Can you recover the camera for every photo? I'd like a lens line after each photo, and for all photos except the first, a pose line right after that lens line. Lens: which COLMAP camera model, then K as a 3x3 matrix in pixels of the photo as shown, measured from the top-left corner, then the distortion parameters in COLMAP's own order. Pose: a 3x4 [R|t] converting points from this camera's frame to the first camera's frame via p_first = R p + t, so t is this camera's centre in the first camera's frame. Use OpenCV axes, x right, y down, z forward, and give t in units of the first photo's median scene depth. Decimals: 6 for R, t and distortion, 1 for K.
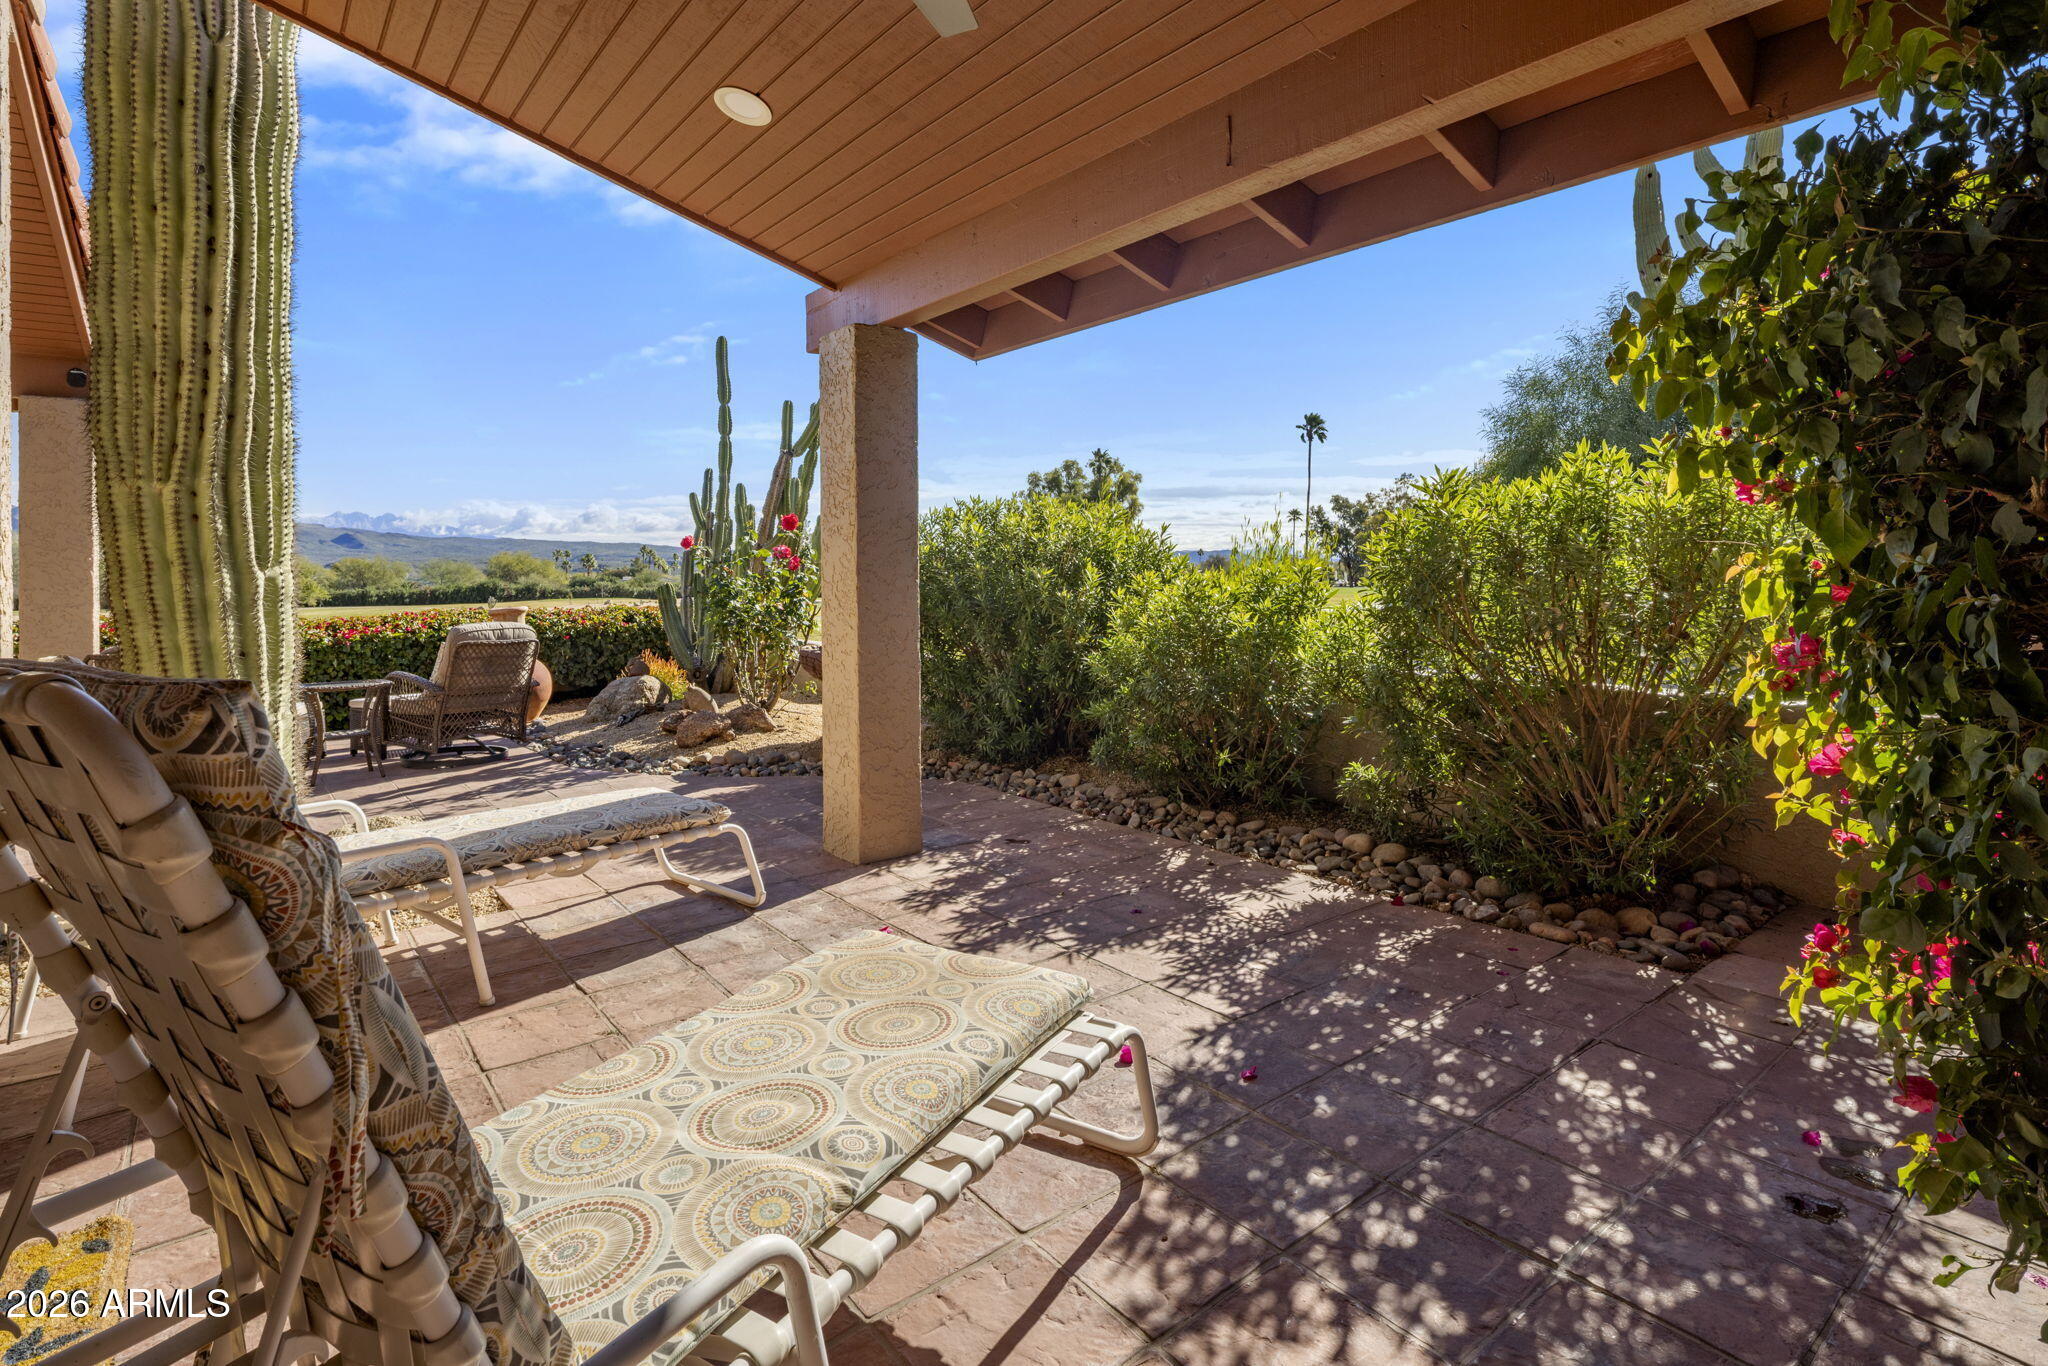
lens RADIAL K [[1011.9, 0, 1033.0], [0, 1011.9, 614.5], [0, 0, 1]] dist [0.011409, -0.010093]
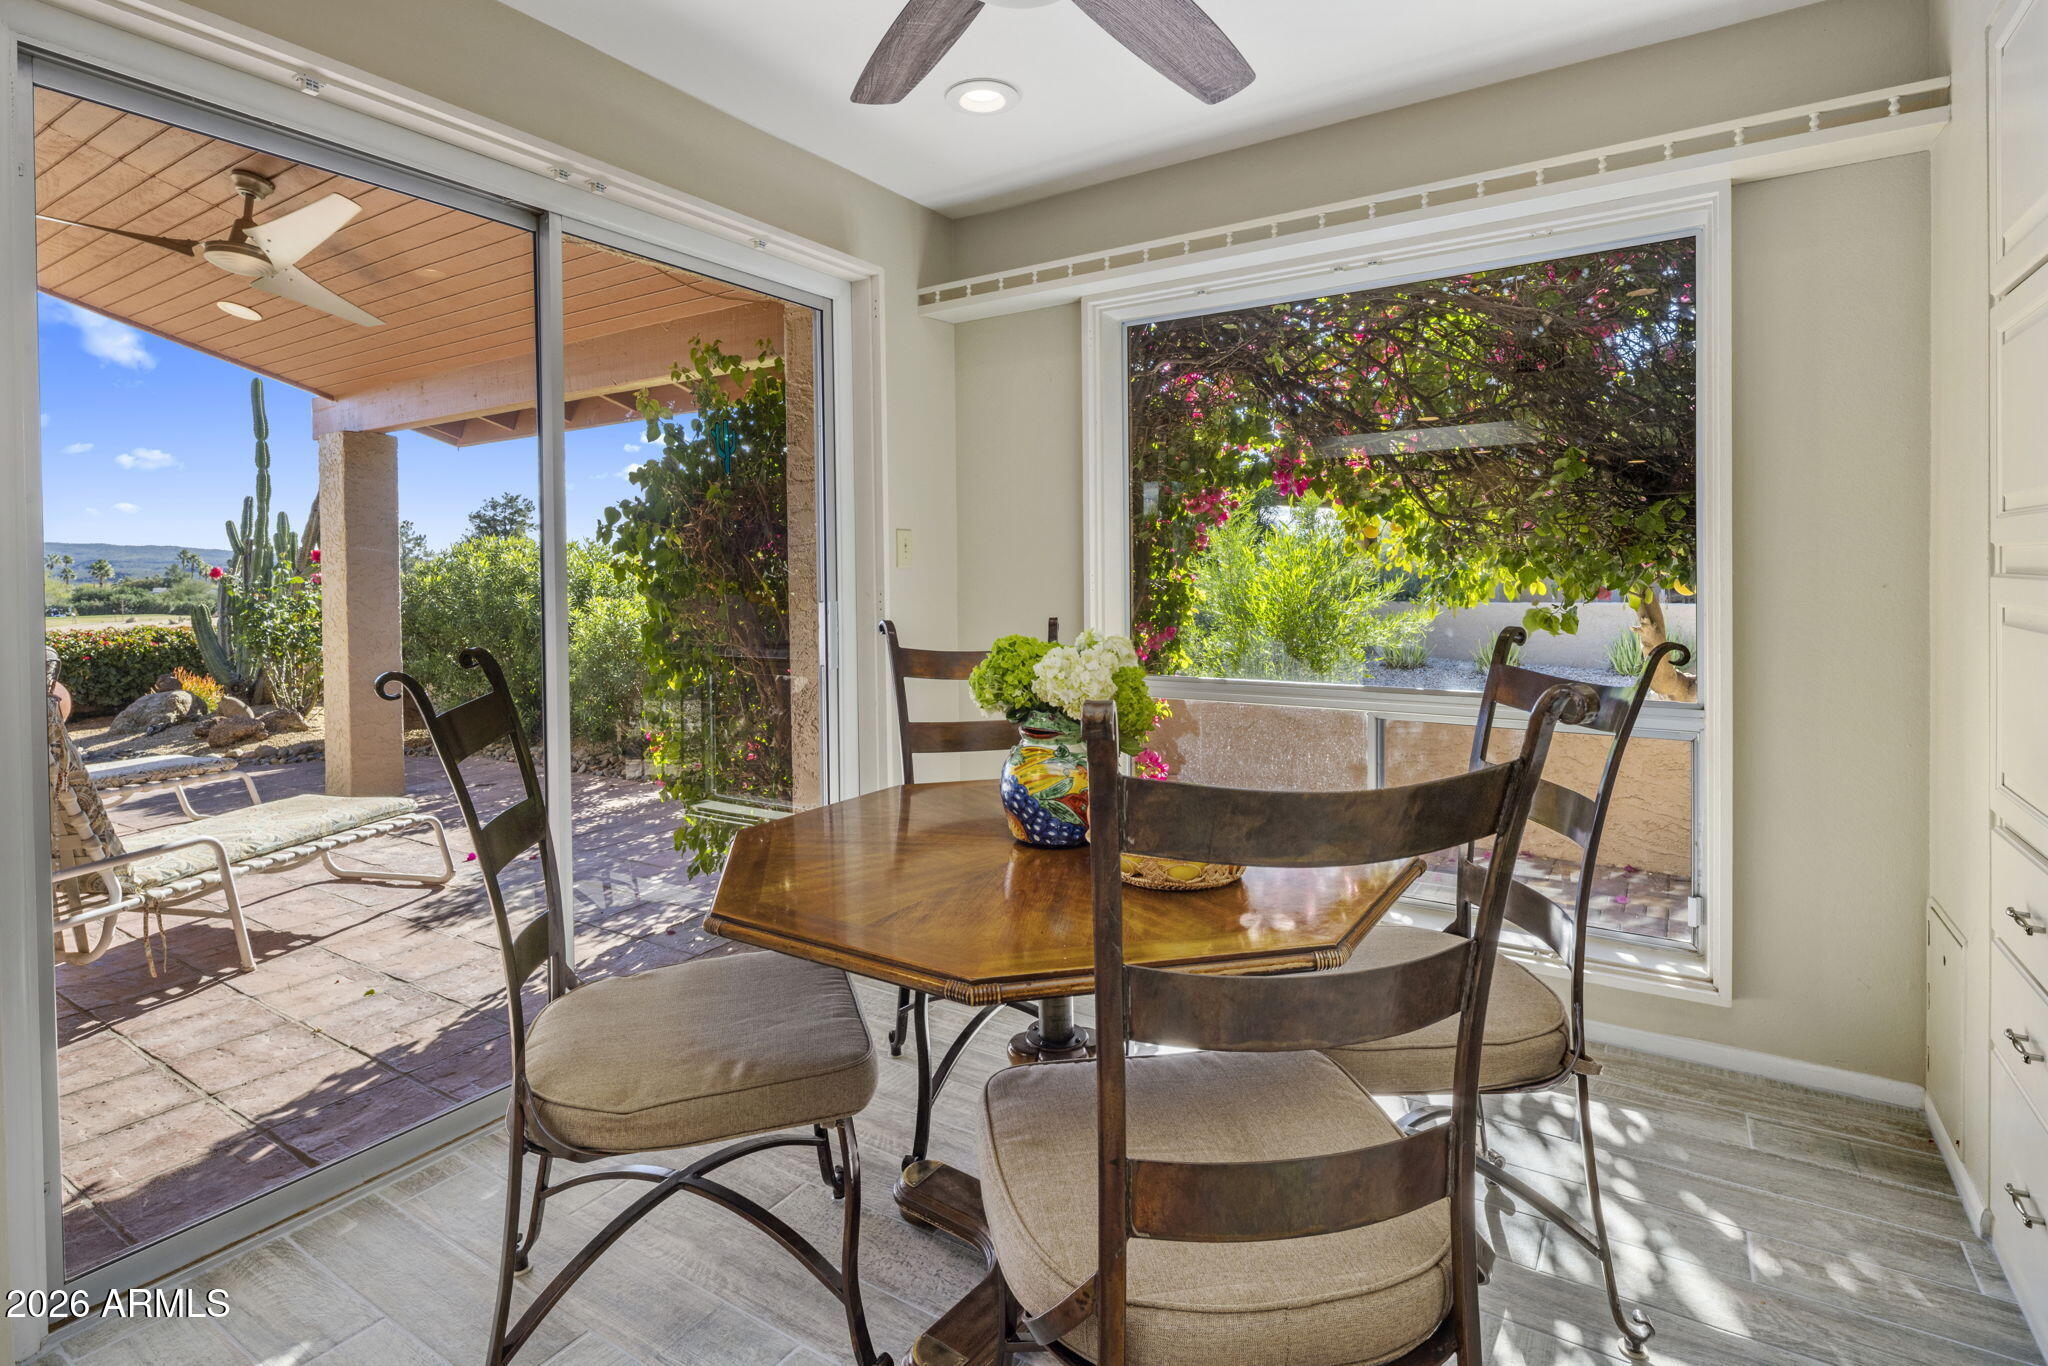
lens RADIAL K [[1011.9, 0, 1033.0], [0, 1011.9, 614.5], [0, 0, 1]] dist [0.011409, -0.010093]
pose [[0.946074, -0.015933, 0.323558, 0.143964], [0.018155, 0.999828, -0.003850, -0.000760], [-0.323441, 0.009517, 0.946200, -0.350333]]
